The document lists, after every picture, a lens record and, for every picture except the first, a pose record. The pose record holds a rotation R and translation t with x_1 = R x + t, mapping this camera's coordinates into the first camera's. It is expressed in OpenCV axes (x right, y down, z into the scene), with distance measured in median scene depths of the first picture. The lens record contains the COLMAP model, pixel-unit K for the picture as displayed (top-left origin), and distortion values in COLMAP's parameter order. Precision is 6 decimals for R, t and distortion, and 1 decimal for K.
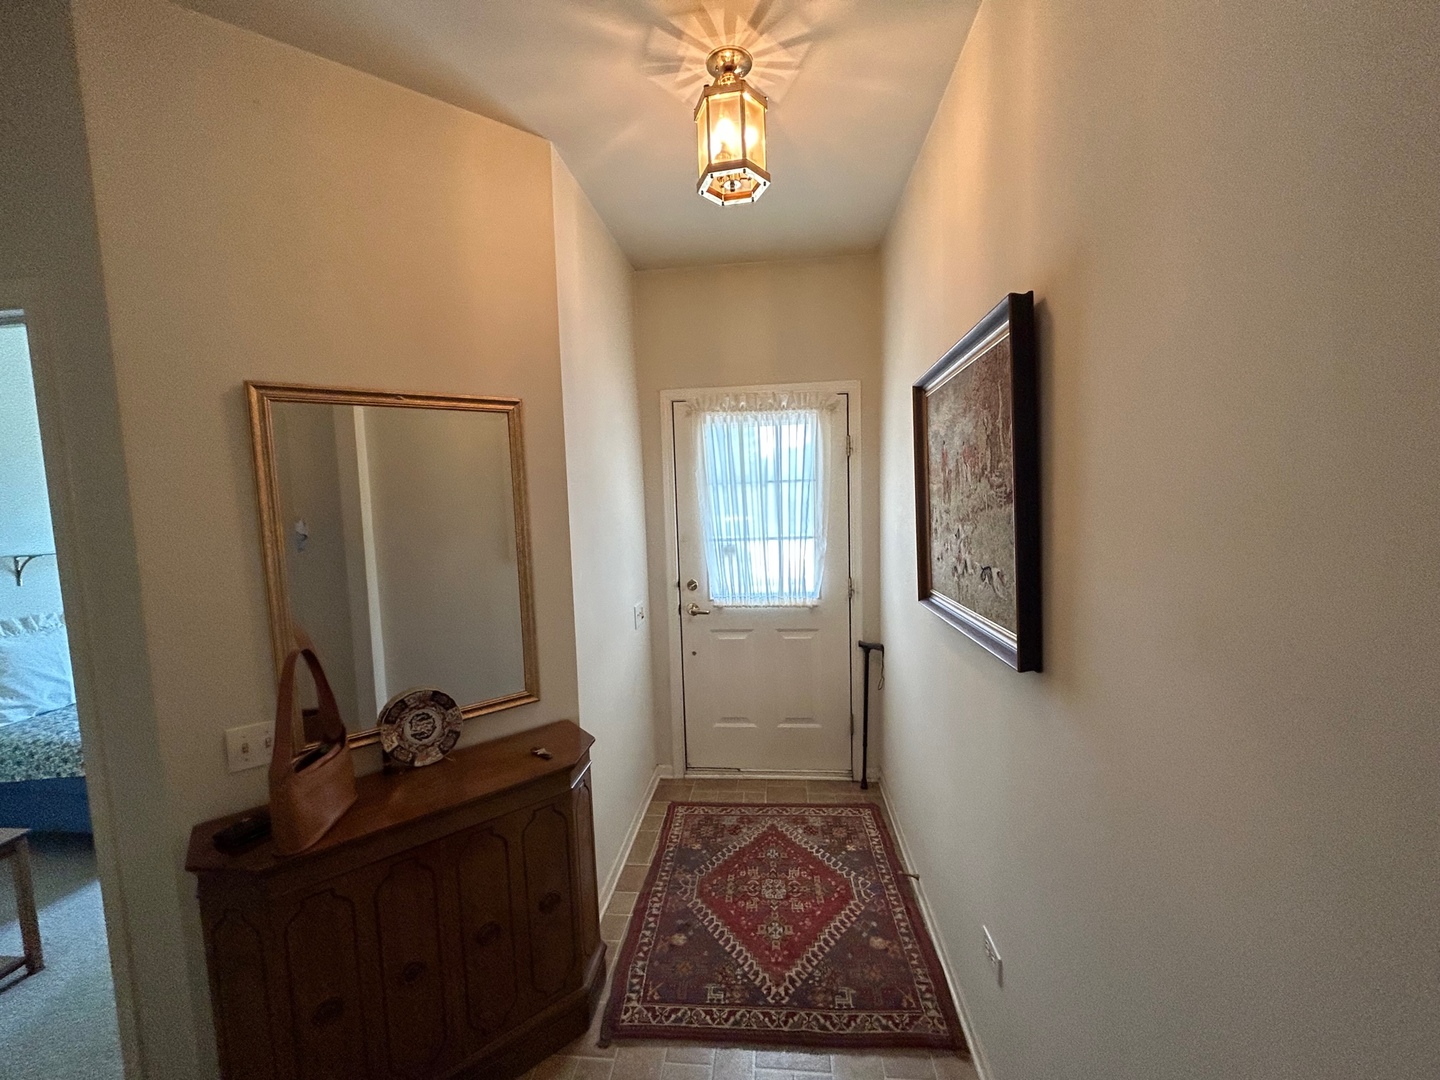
lens RADIAL K [[582.3, 0, 717.4], [0, 582.3, 537.7], [0, 0, 1]] dist [0.000970, 0.000609]
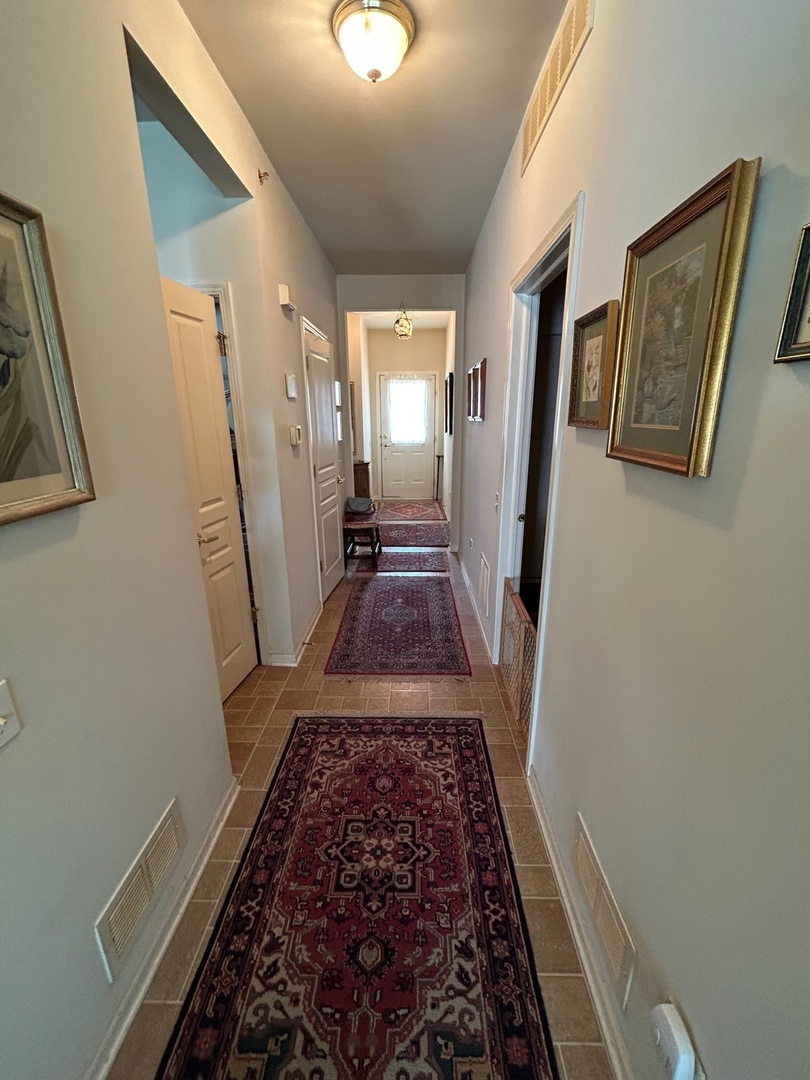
lens RADIAL K [[436.7, 0, 403.4], [0, 436.7, 539.7], [0, 0, 1]] dist [0.000970, 0.000609]
pose [[0.996553, 0.001361, 0.082950, -0.146144], [-0.017448, 0.980940, 0.193524, 0.174799], [-0.081106, -0.194304, 0.977583, -1.482707]]
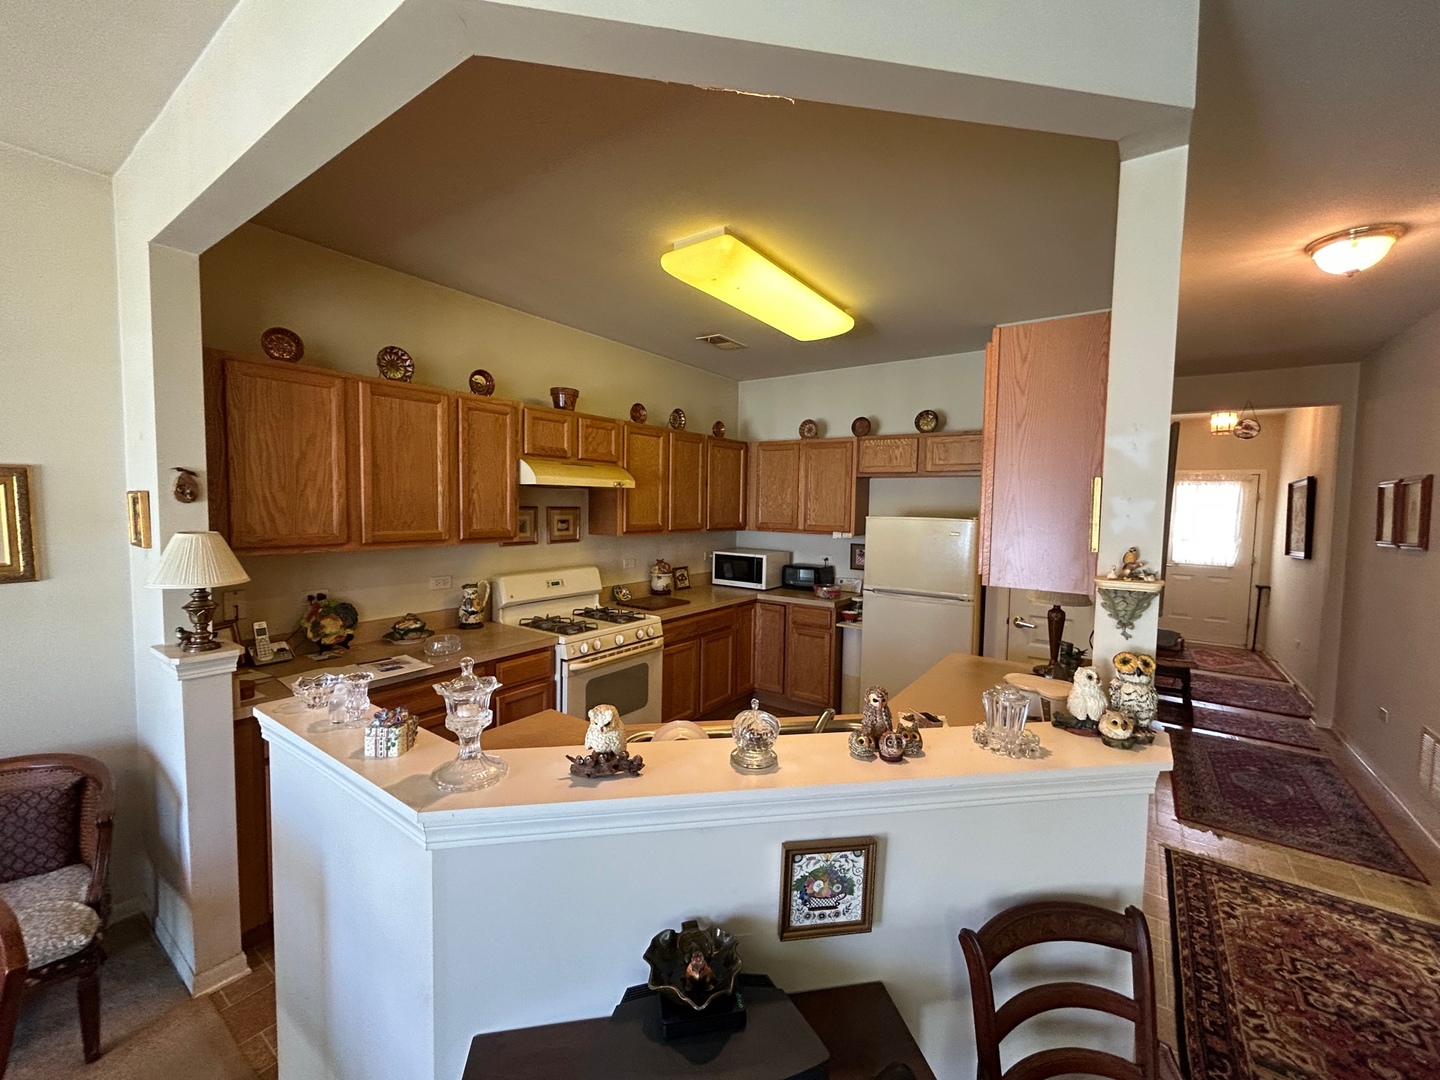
lens RADIAL K [[582.3, 0, 722.4], [0, 582.3, 538.7], [0, 0, 1]] dist [0.000970, 0.000609]
pose [[0.869110, 0.079207, -0.488235, -0.464475], [-0.090841, 0.995865, -0.000146, 0.189148], [0.486205, 0.044478, 0.872712, -1.980085]]
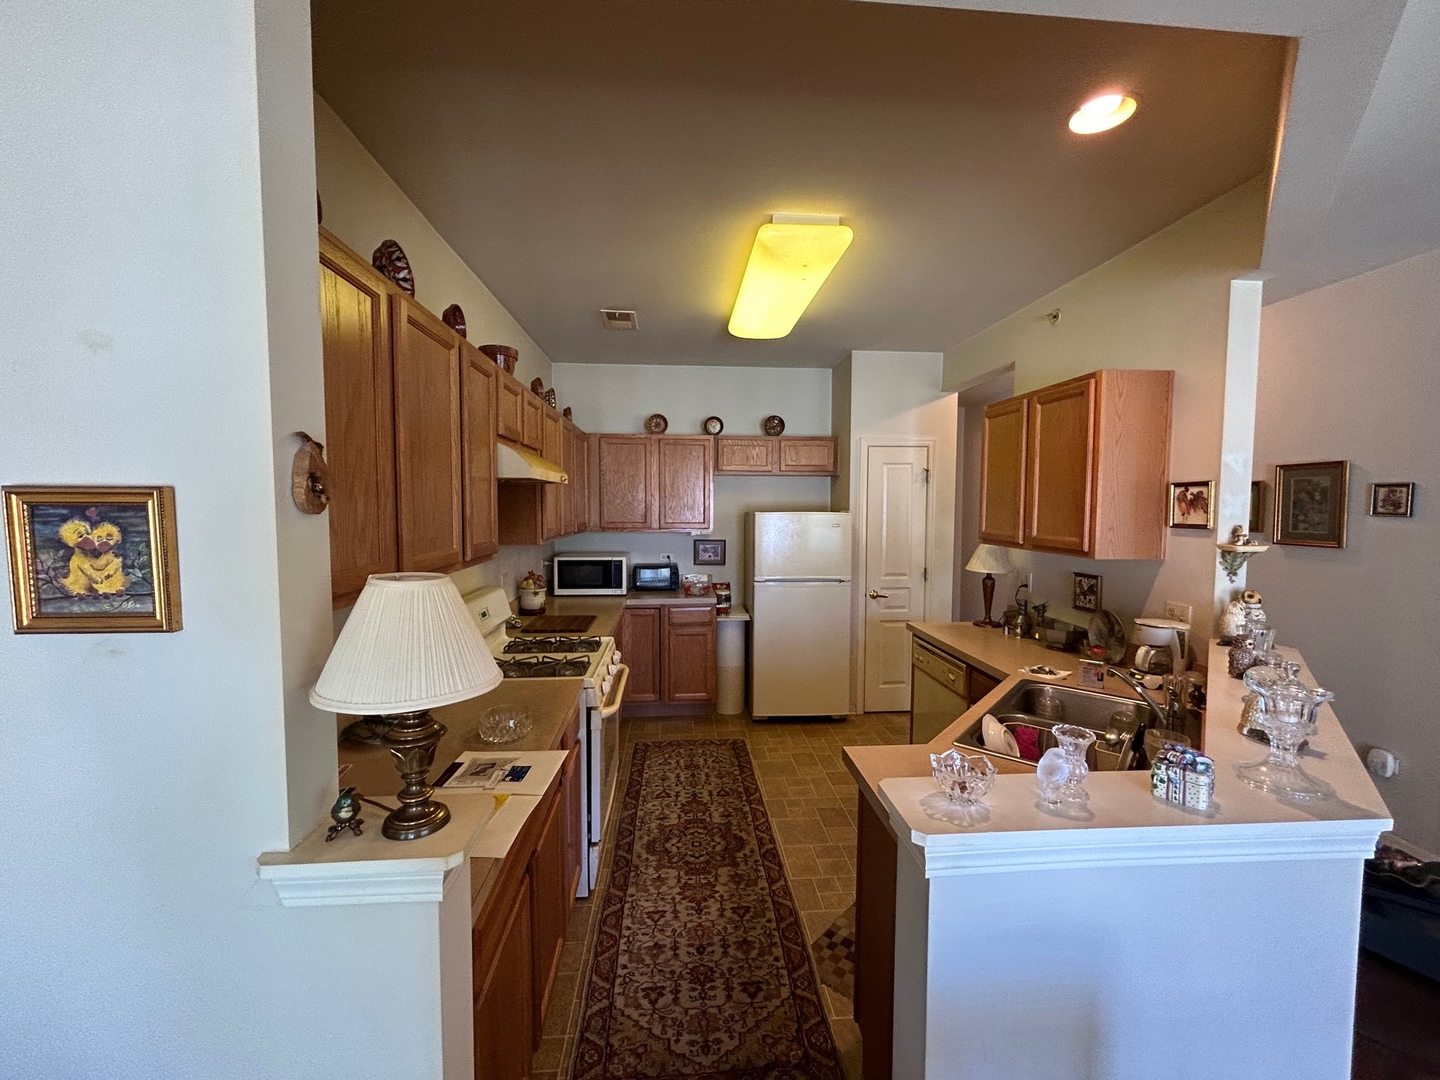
lens RADIAL K [[582.3, 0, 718.5], [0, 582.3, 539.1], [0, 0, 1]] dist [0.000970, 0.000609]
pose [[0.983454, 0.026249, 0.179248, -4.342025], [-0.020536, 0.999222, -0.033655, 0.368037], [-0.179993, 0.029417, 0.983228, -2.217383]]
